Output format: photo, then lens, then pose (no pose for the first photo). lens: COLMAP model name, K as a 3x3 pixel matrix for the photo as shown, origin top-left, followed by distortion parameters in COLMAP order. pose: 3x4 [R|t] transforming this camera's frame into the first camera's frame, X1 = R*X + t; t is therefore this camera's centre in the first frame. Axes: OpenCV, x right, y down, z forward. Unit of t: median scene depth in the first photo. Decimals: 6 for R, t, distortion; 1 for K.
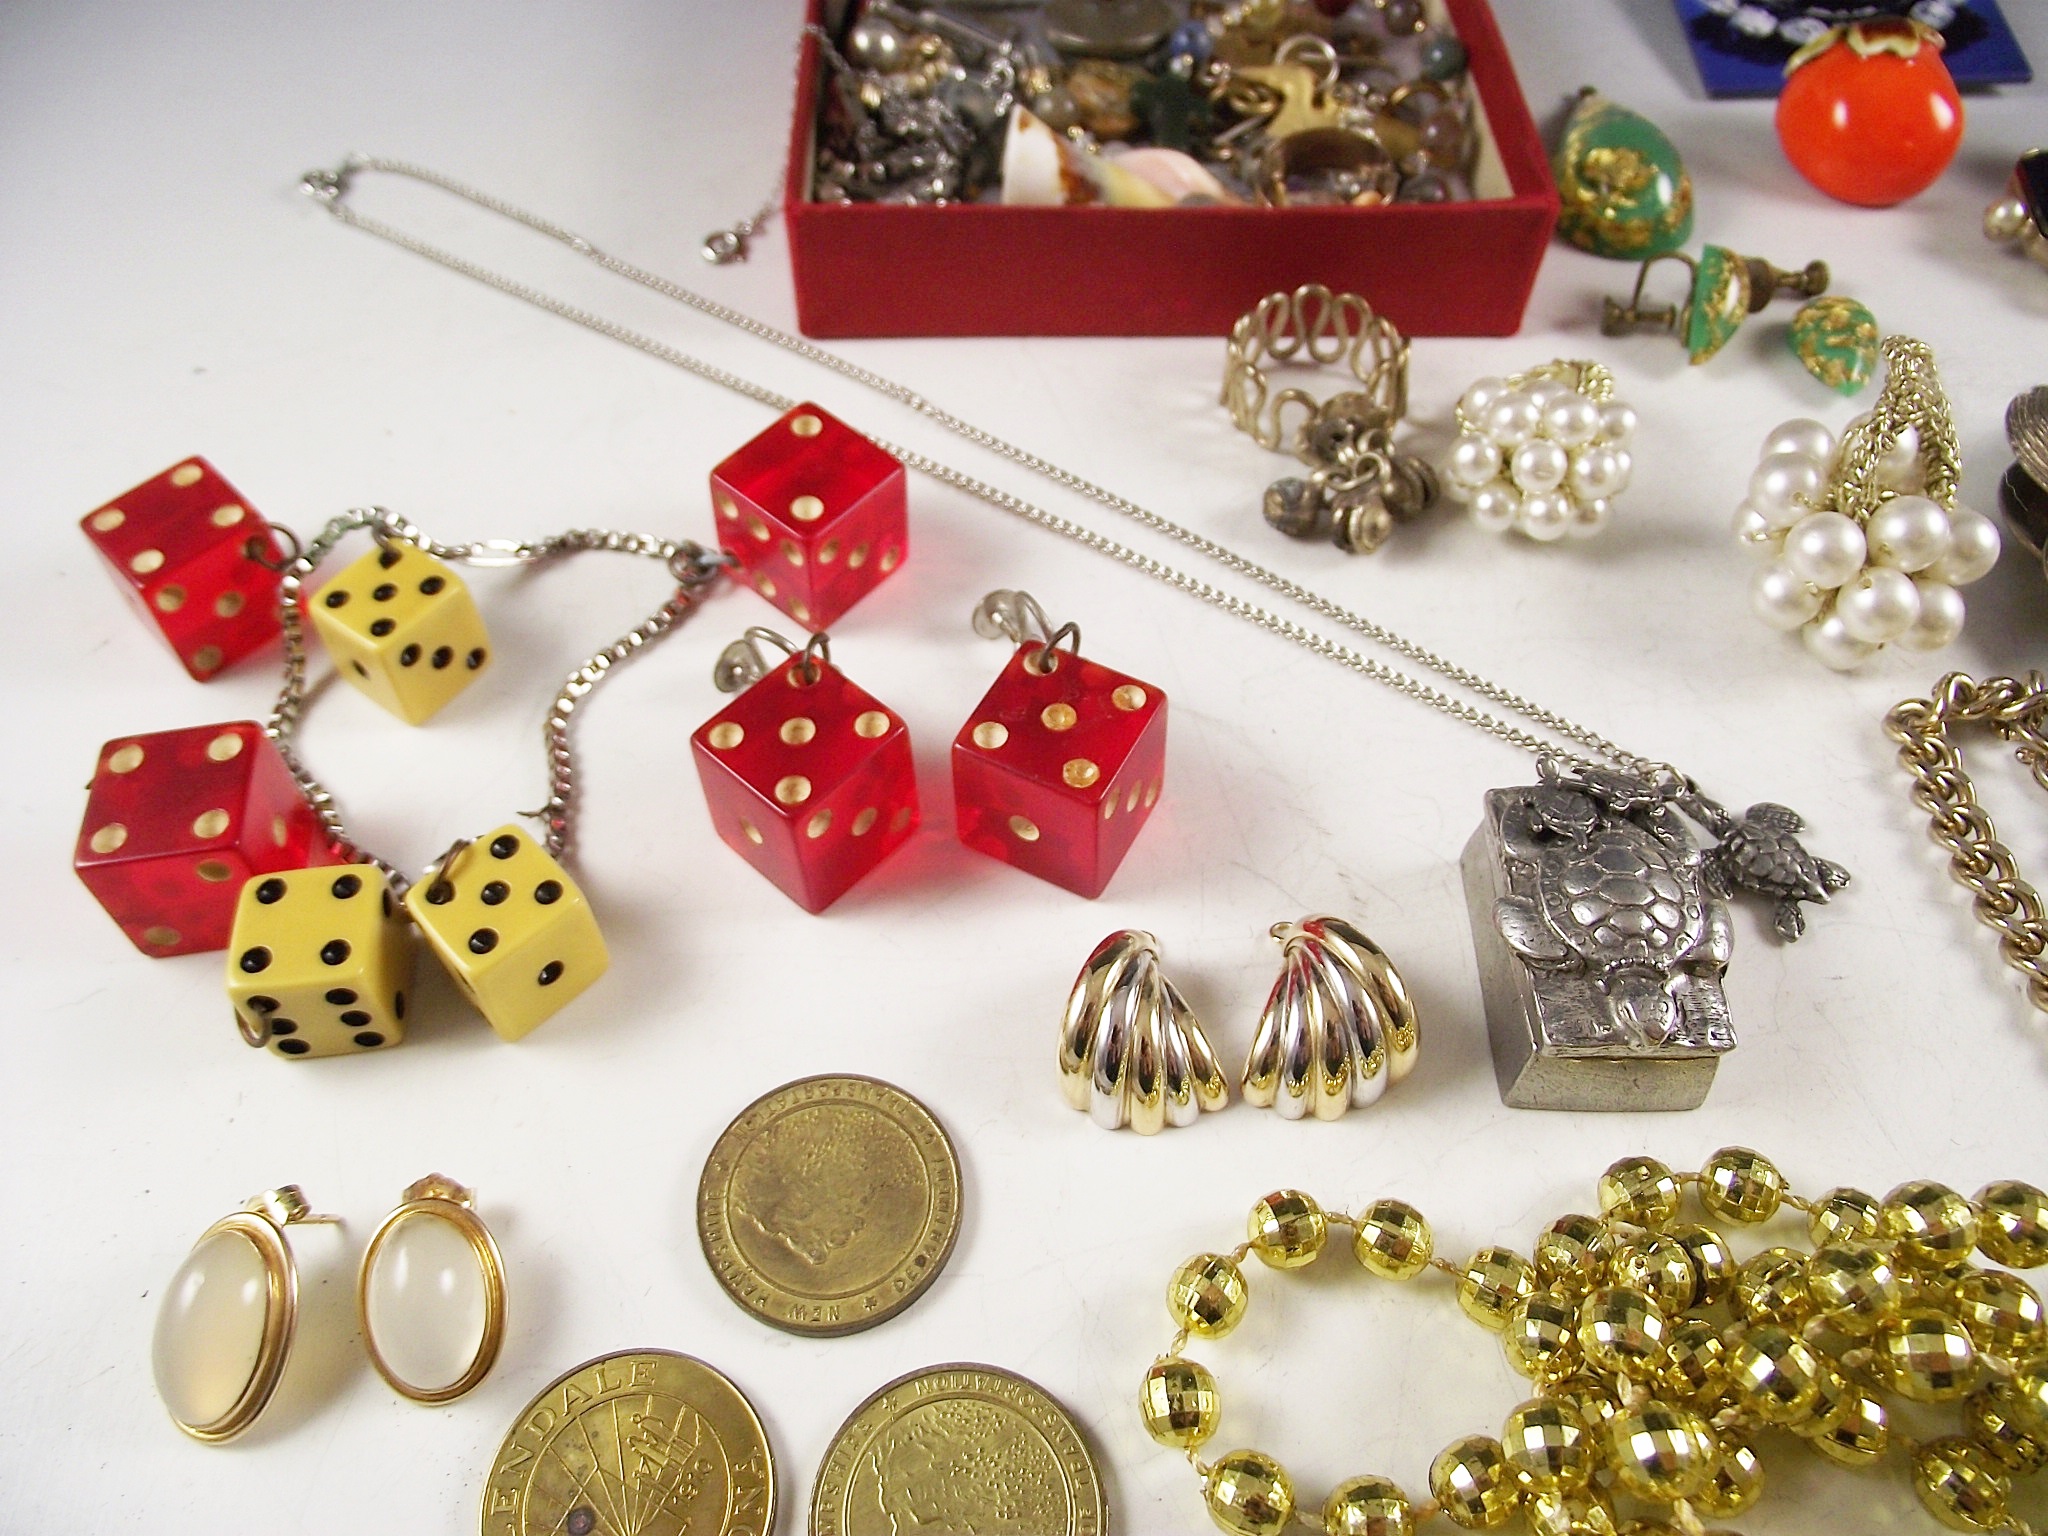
lens RADIAL K [[1647.0, 0, 1024.2], [0, 1647.0, 731.5], [0, 0, 1]] dist [-0.061675, 0.016165]
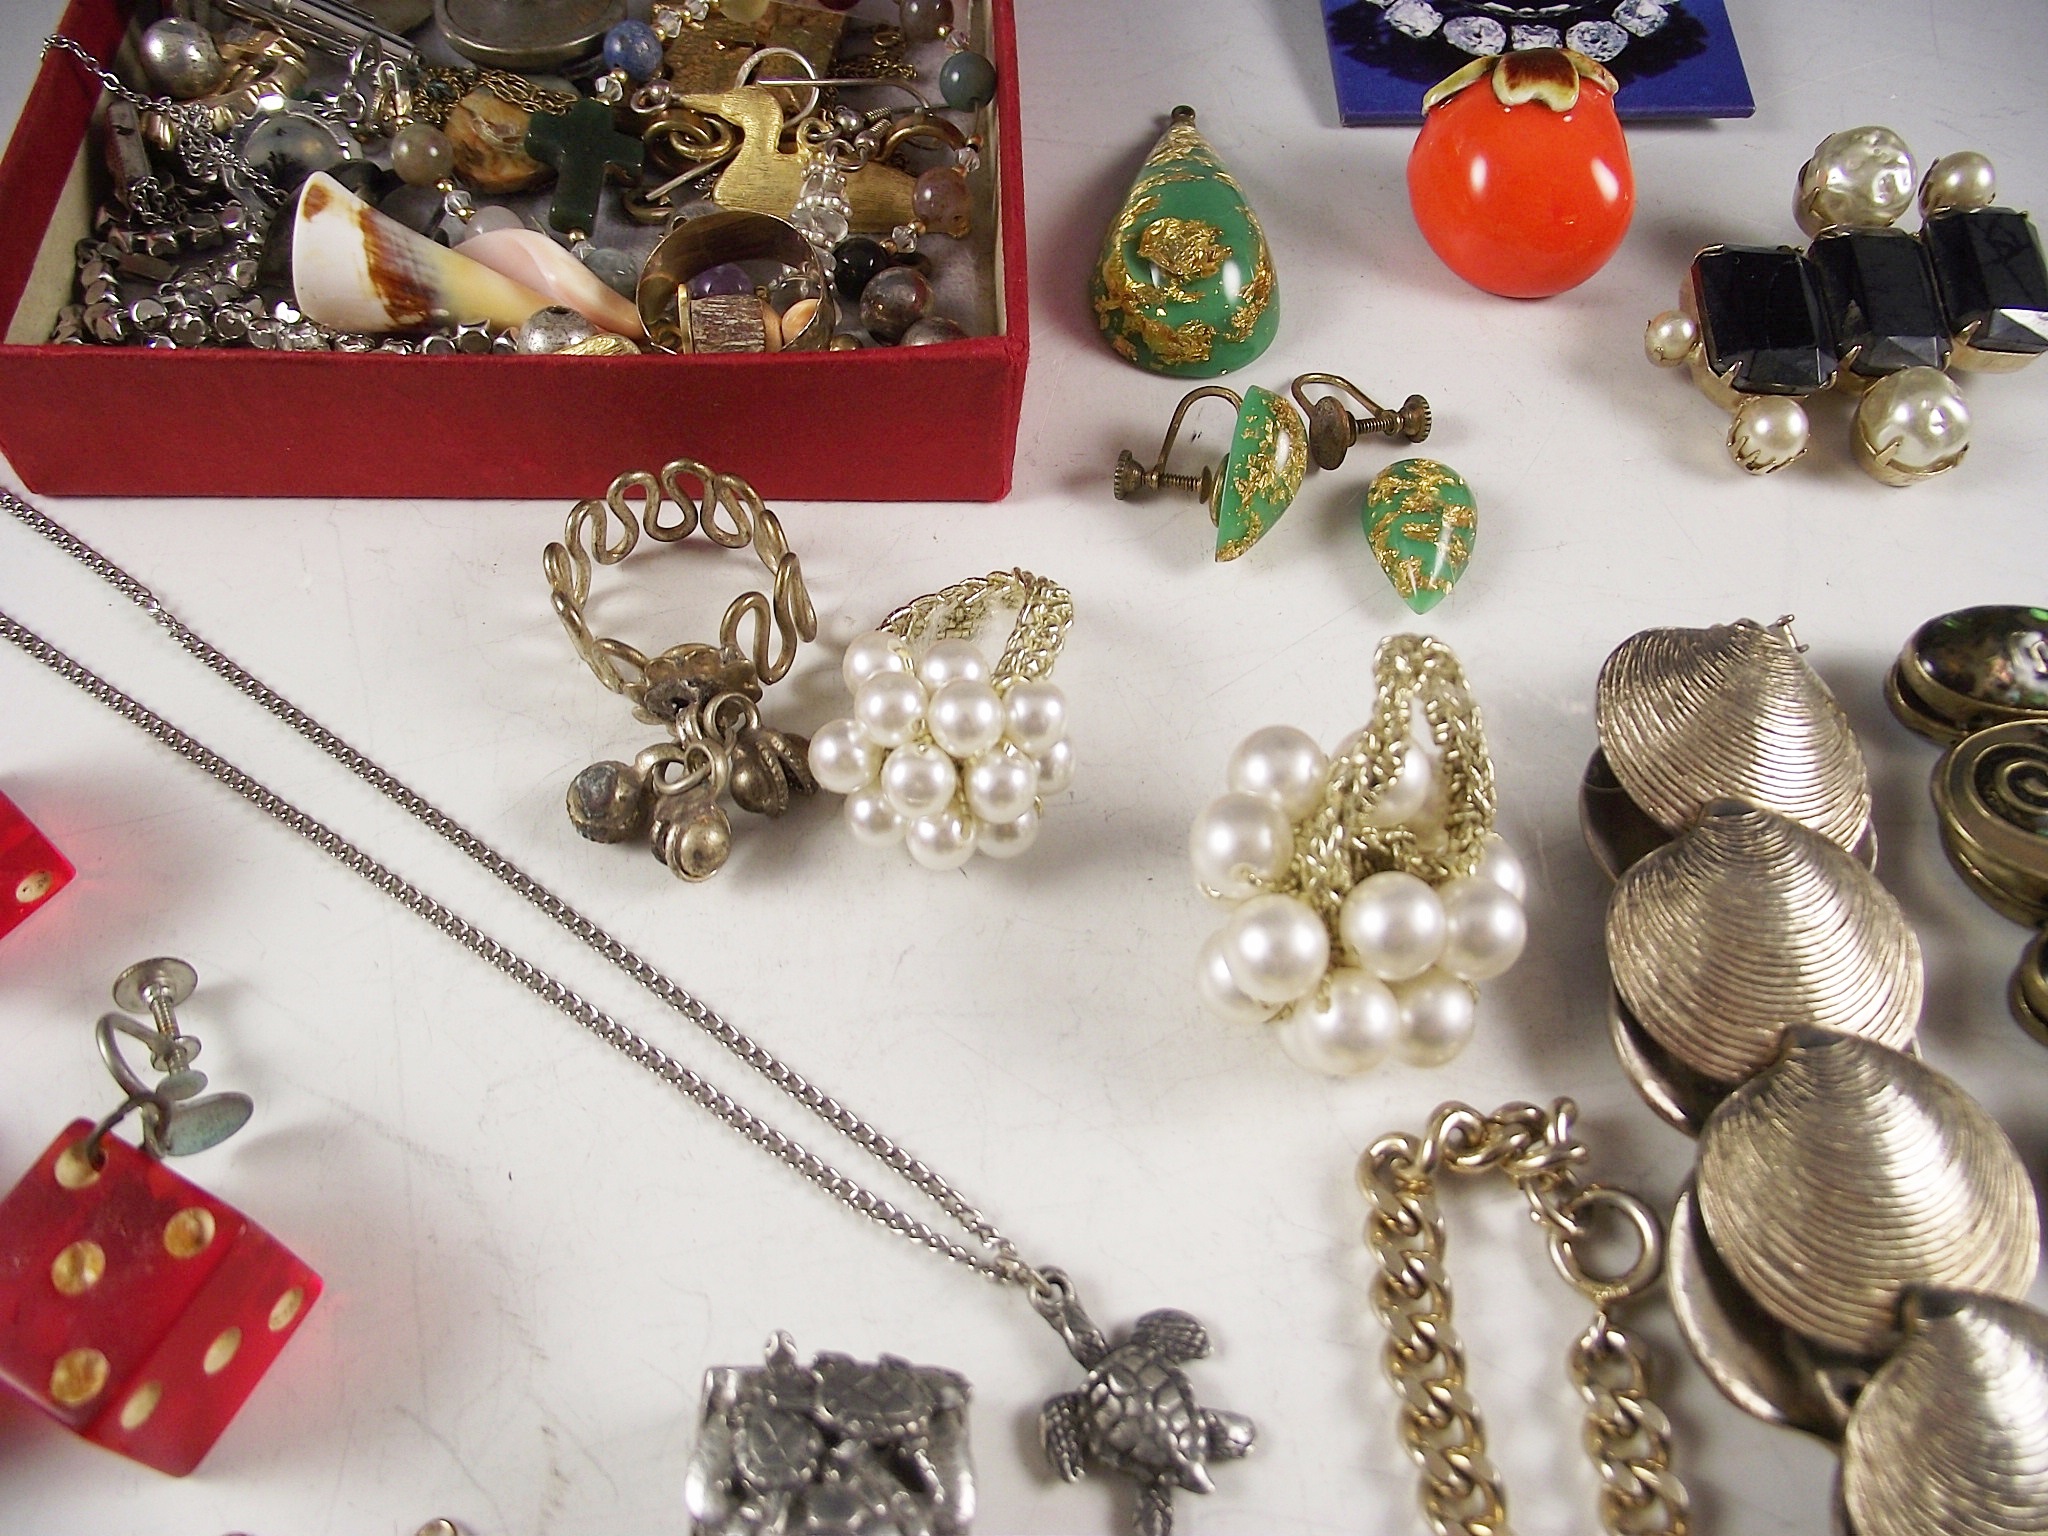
lens RADIAL K [[1647.0, 0, 1024.2], [0, 1647.0, 731.5], [0, 0, 1]] dist [-0.061675, 0.016165]
pose [[0.997815, 0.007636, 0.065625, 0.266179], [-0.015007, 0.993530, 0.112577, -0.225117], [-0.064340, -0.113316, 0.991474, 0.242736]]
